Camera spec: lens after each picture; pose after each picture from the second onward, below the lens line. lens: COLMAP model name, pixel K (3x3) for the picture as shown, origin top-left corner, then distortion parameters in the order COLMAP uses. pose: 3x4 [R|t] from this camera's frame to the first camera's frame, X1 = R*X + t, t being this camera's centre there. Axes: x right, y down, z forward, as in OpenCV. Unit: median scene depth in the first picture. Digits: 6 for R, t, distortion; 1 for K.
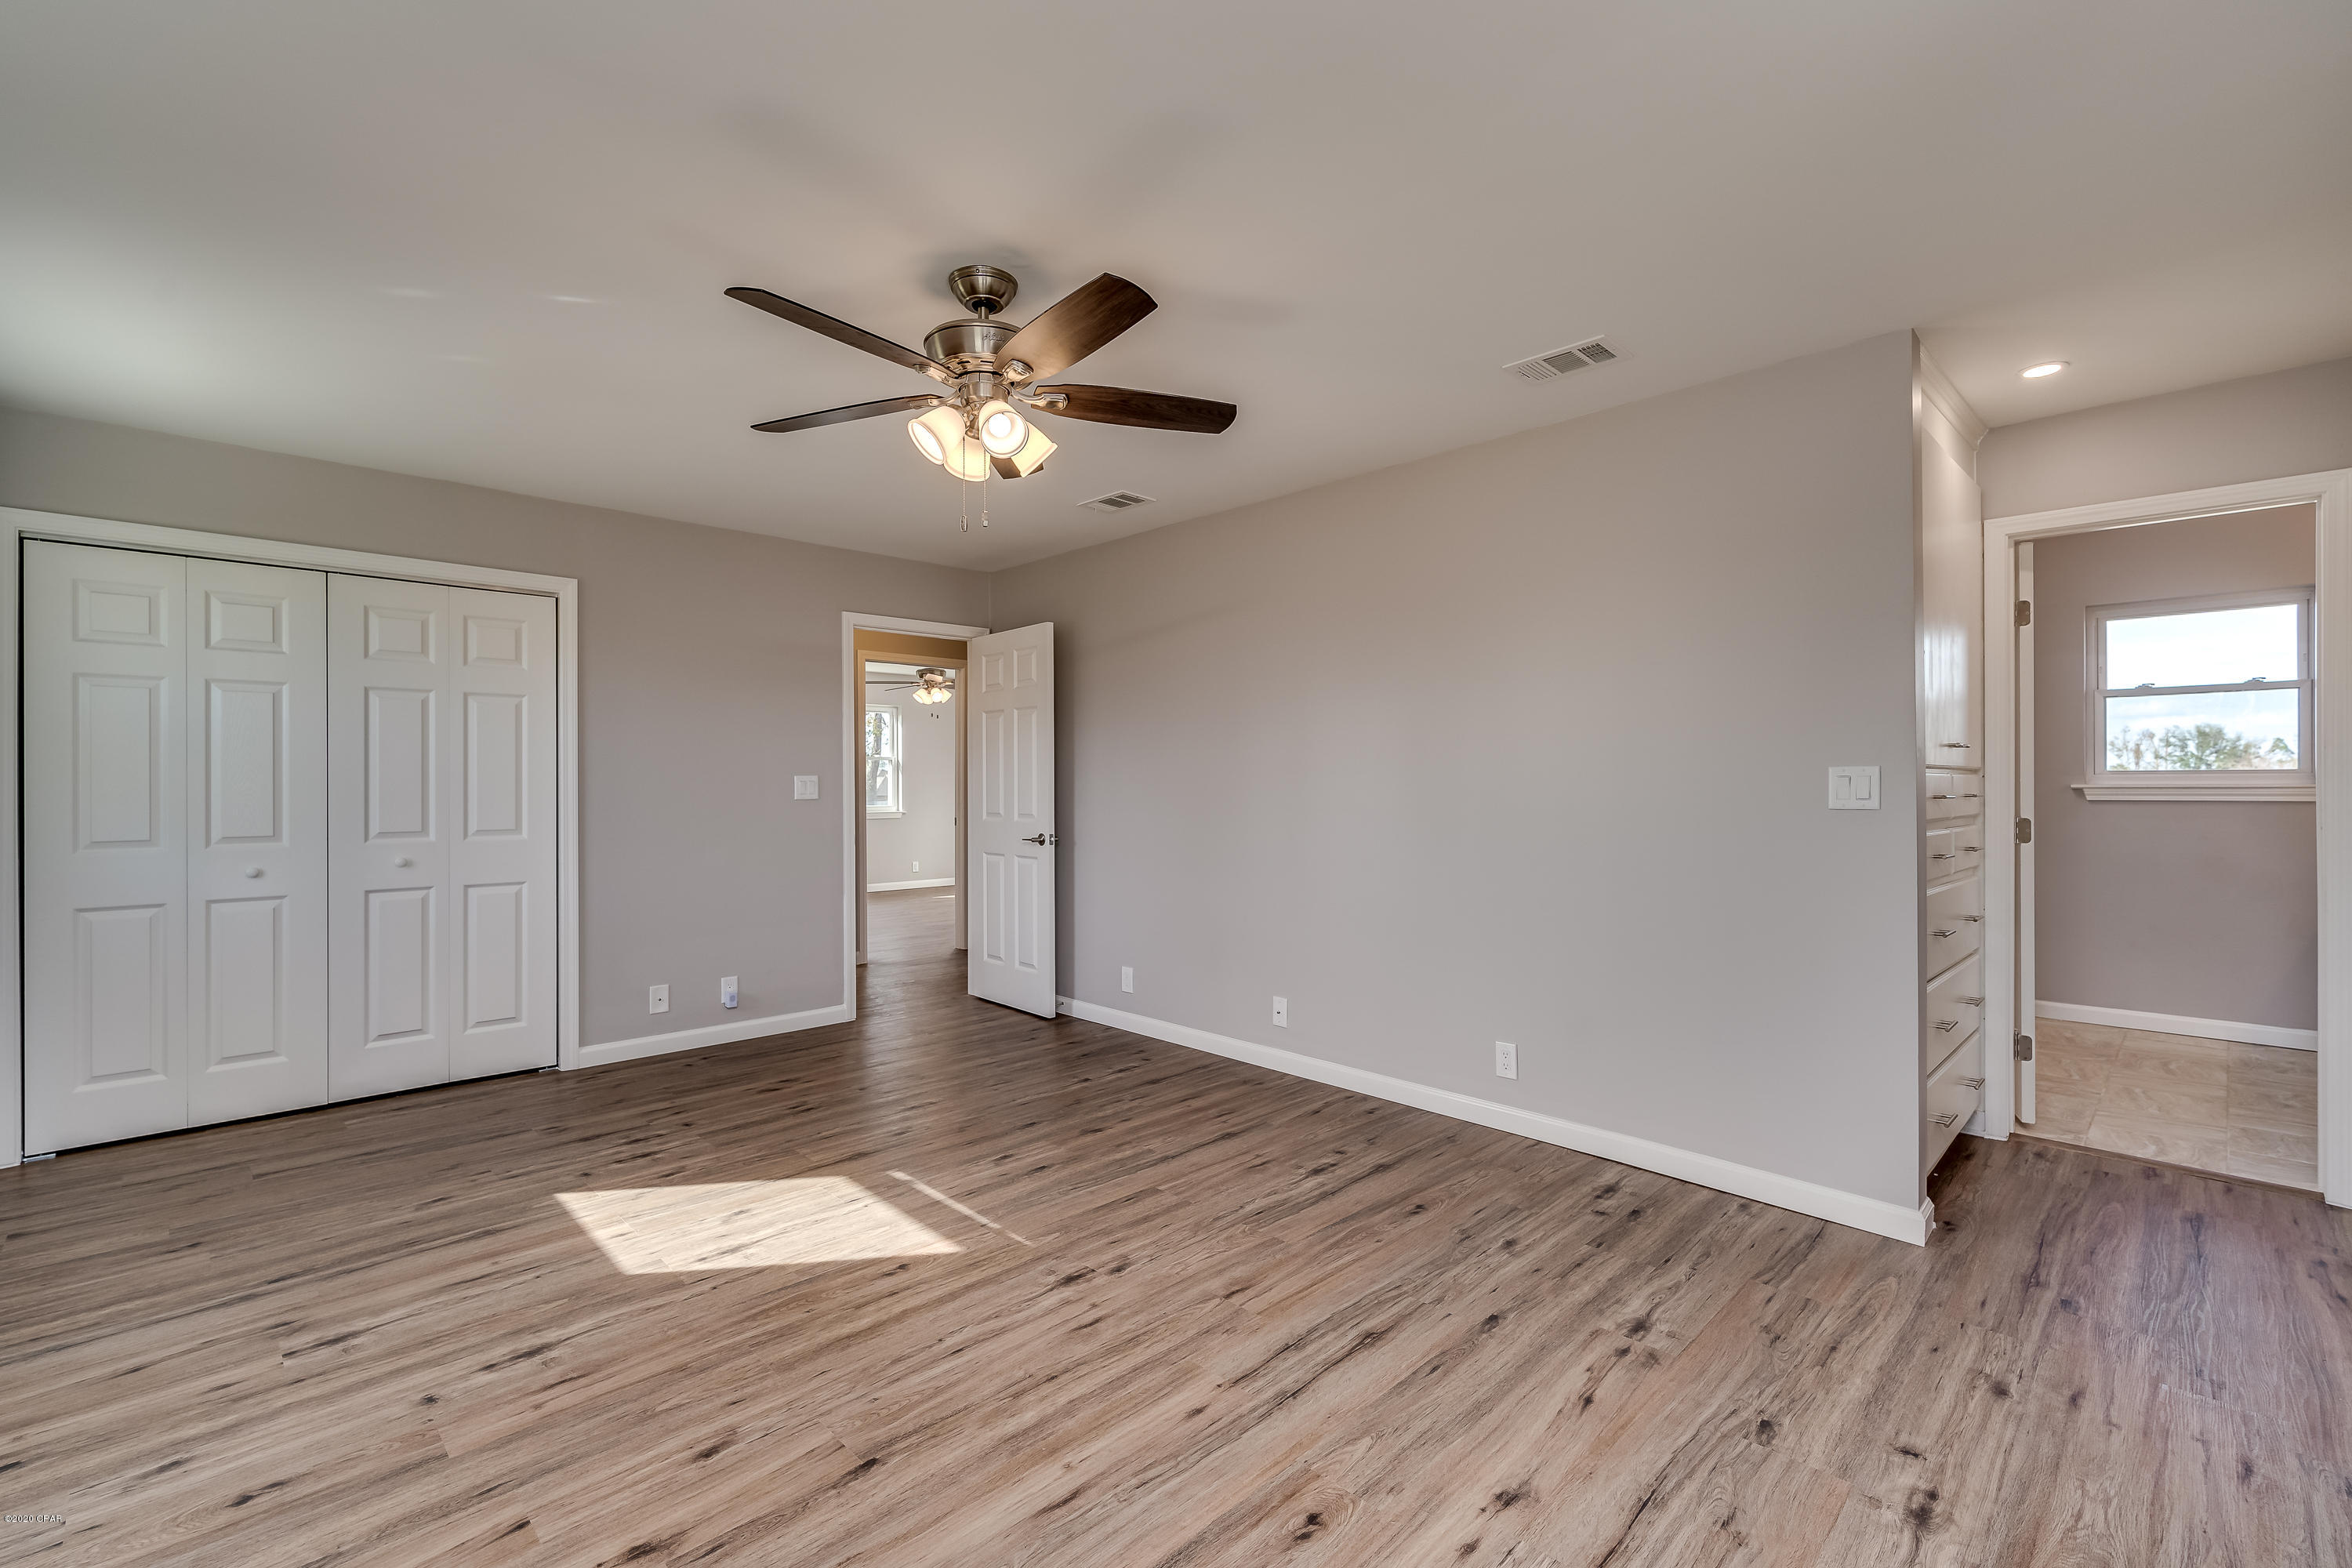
lens RADIAL K [[1013.1, 0, 1176.0], [0, 1013.1, 784.0], [0, 0, 1]] dist [0.000544, 0.000568]
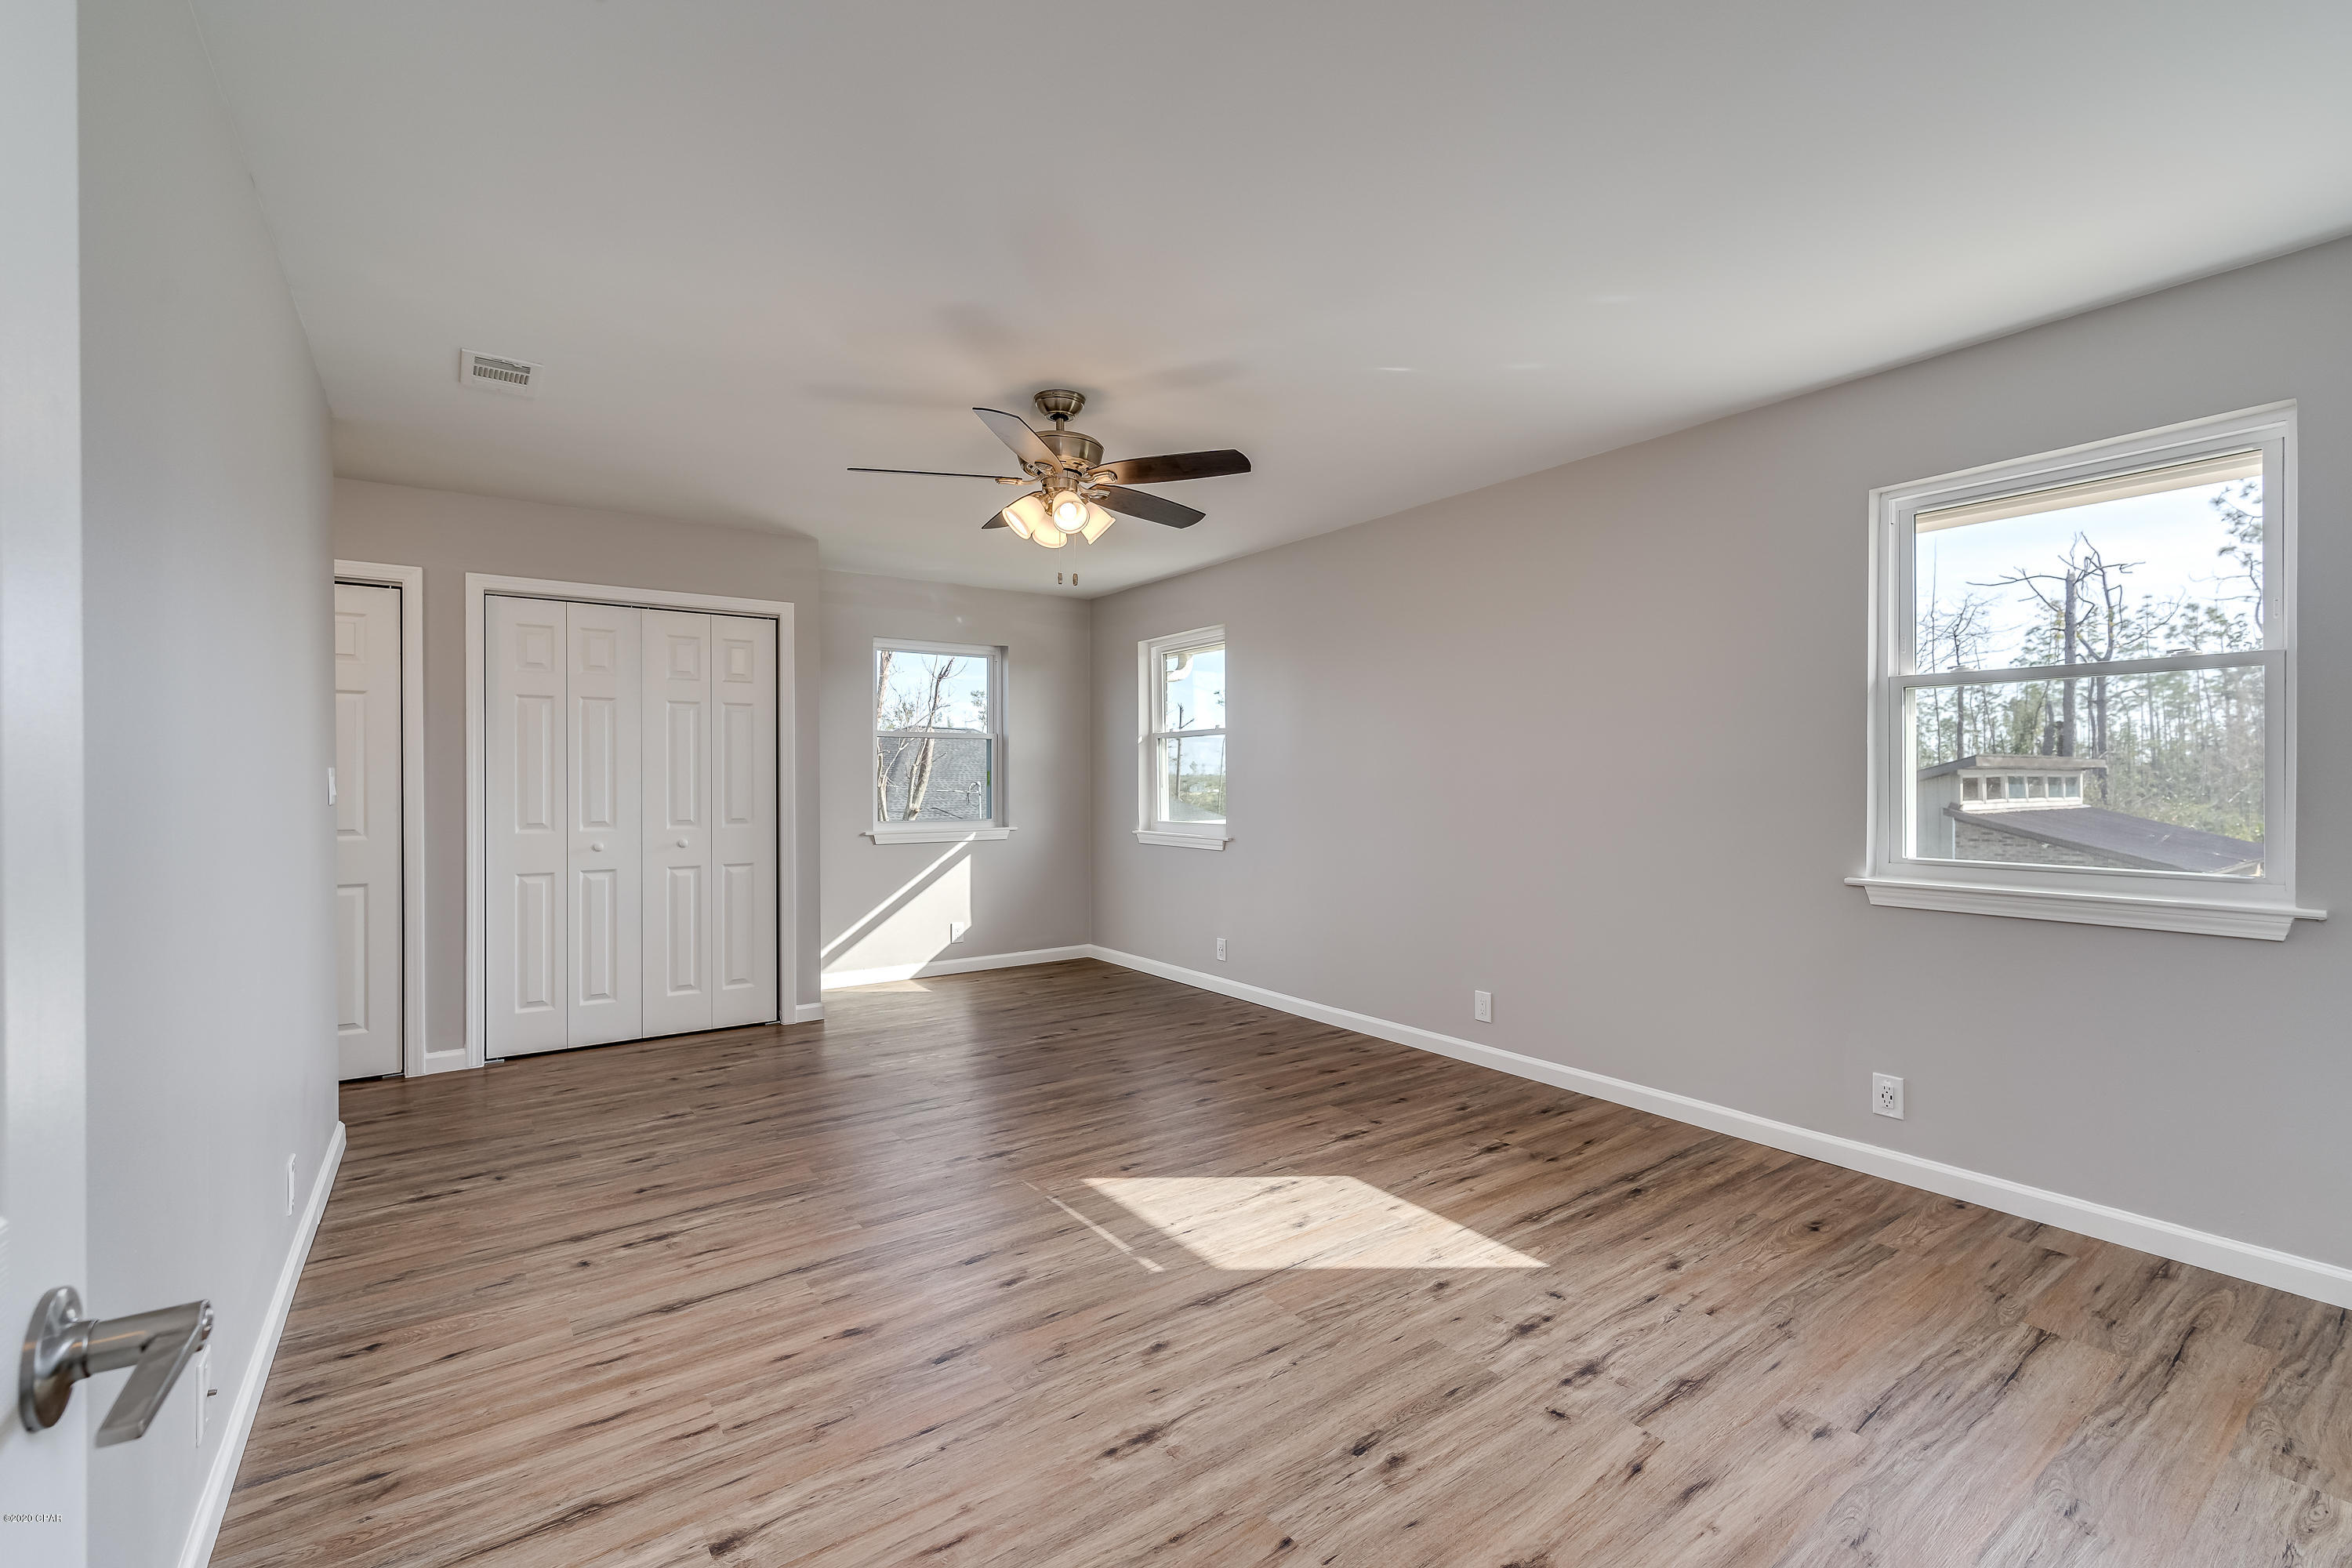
lens RADIAL K [[1013.1, 0, 1176.0], [0, 1013.1, 784.0], [0, 0, 1]] dist [0.000544, 0.000568]
pose [[-0.988488, 0.003888, 0.151248, -0.460269], [0.004701, 0.999976, 0.005021, 0.000873], [-0.151225, 0.005674, -0.988483, 1.961052]]
